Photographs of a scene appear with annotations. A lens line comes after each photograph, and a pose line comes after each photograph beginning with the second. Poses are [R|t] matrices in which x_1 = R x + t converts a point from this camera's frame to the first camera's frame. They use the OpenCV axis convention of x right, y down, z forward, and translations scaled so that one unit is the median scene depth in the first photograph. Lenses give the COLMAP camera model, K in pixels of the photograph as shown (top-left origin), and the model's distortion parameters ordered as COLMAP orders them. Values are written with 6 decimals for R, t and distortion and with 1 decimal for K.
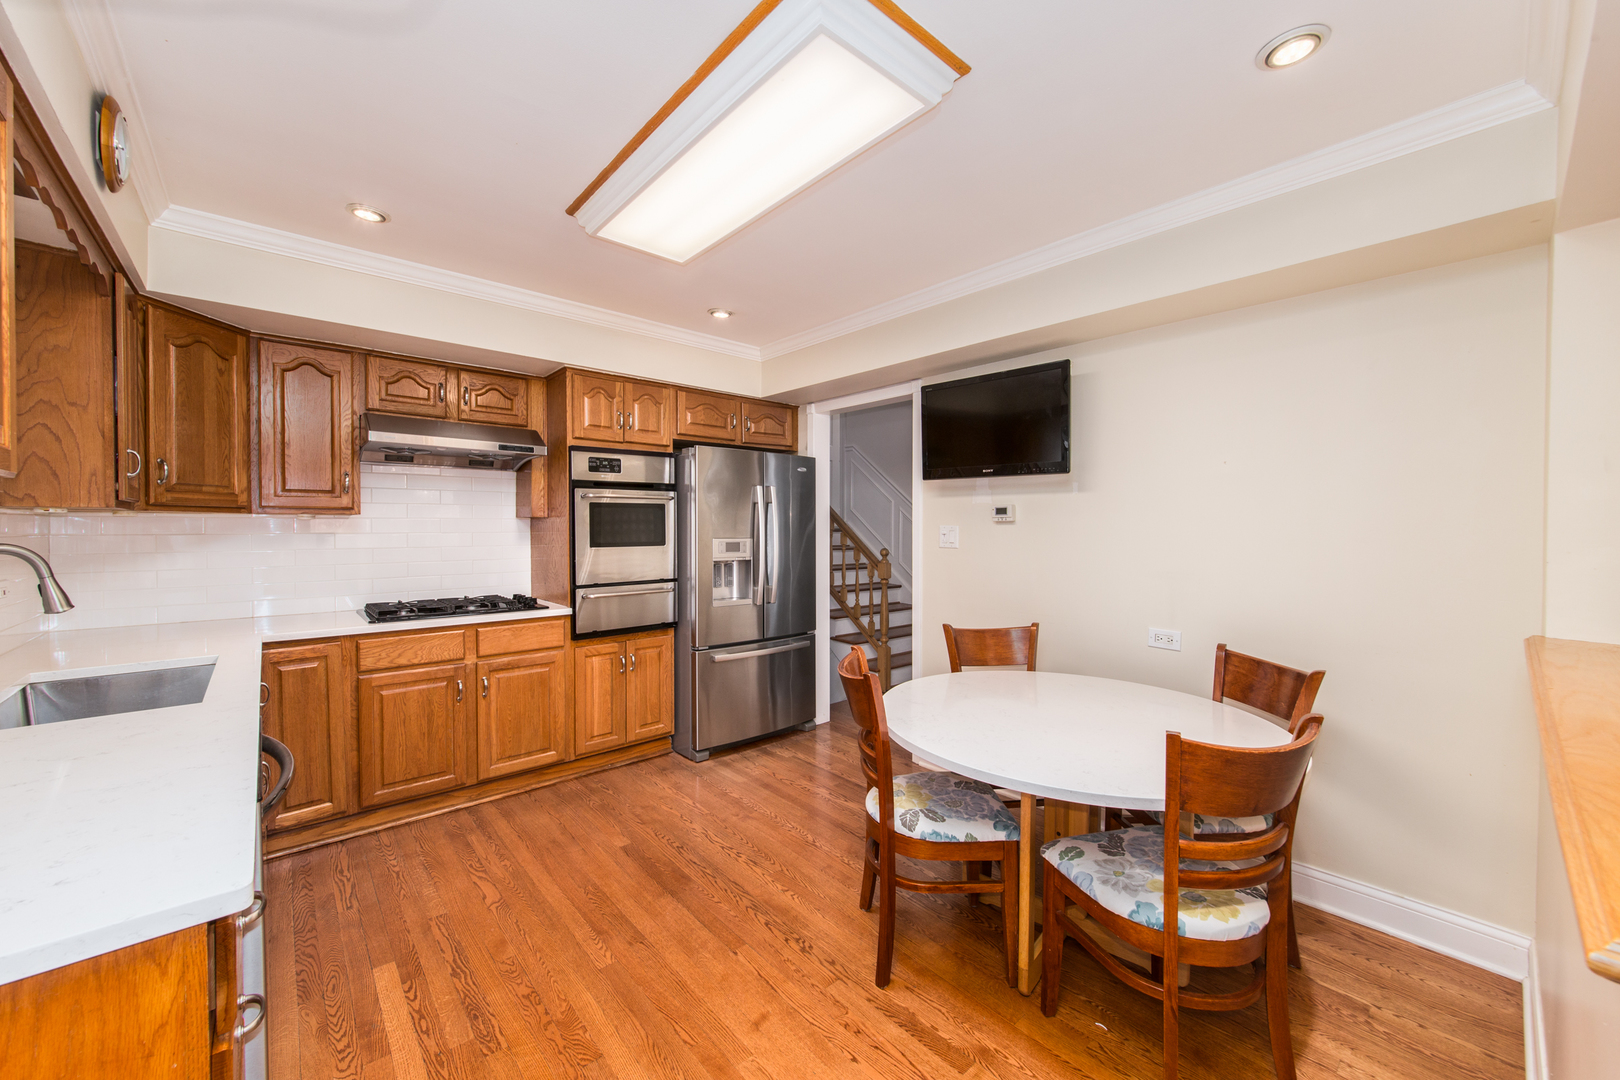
lens RADIAL K [[608.9, 0, 810.0], [0, 608.9, 540.0], [0, 0, 1]] dist [0.000055, 0.000010]
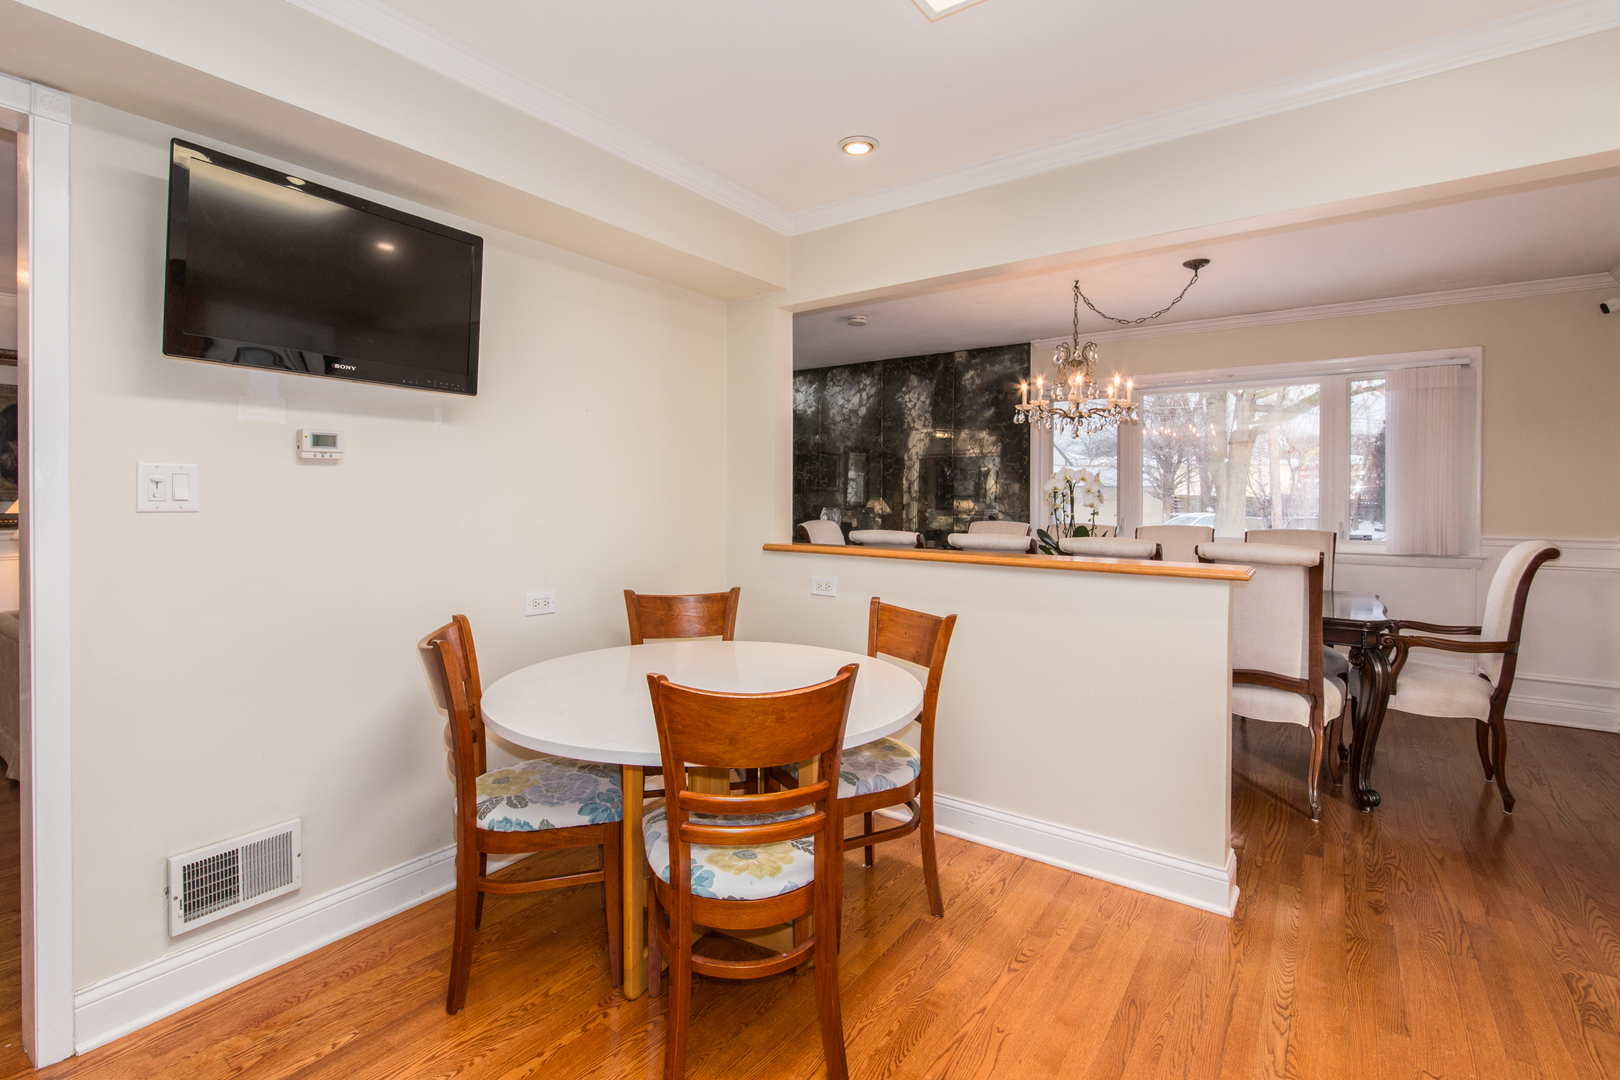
lens RADIAL K [[755.4, 0, 770.1], [0, 755.4, 494.4], [0, 0, 1]] dist [0.000044, -0.000034]
pose [[-0.192859, -0.006193, 0.981207, -0.511029], [0.014861, 0.999847, 0.009232, 0.001872], [-0.981114, 0.016362, -0.192737, 0.834757]]
